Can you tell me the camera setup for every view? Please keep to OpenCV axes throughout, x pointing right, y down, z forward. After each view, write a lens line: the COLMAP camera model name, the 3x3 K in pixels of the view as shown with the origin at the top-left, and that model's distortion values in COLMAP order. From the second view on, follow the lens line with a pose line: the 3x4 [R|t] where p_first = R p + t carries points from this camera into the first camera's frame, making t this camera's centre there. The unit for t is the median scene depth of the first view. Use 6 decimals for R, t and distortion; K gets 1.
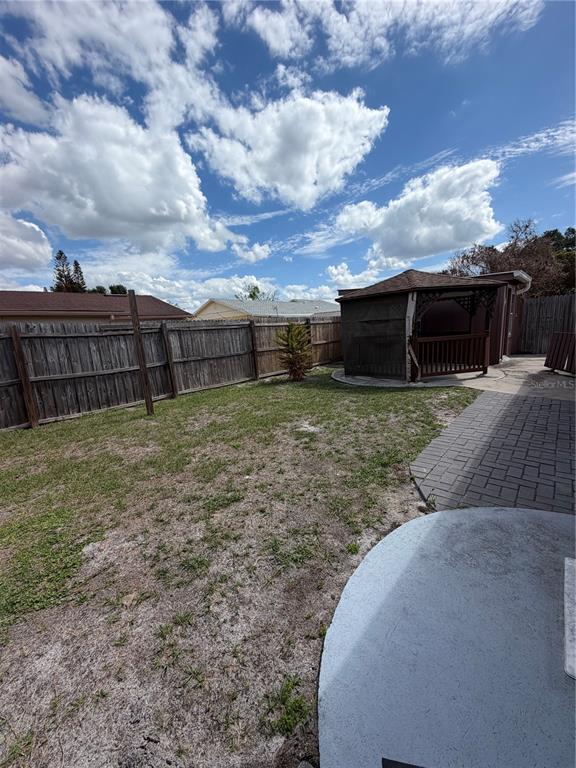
lens RADIAL K [[307.6, 0, 288.0], [0, 307.6, 384.0], [0, 0, 1]] dist [0.016092, 0.000196]
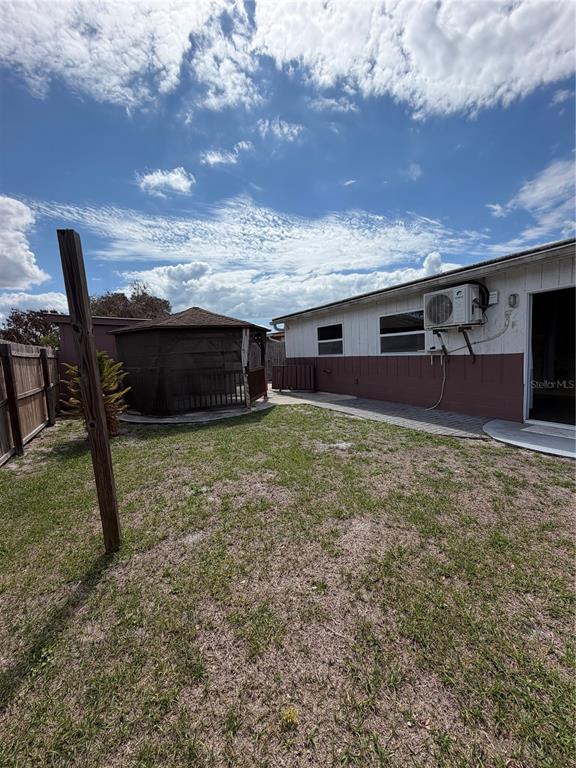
lens RADIAL K [[307.6, 0, 288.0], [0, 307.6, 384.0], [0, 0, 1]] dist [0.016092, 0.000196]
pose [[0.314755, -0.043917, 0.948157, -0.935575], [0.185730, 0.982468, -0.016150, -0.072748], [-0.930824, 0.181185, 0.317393, 0.782905]]
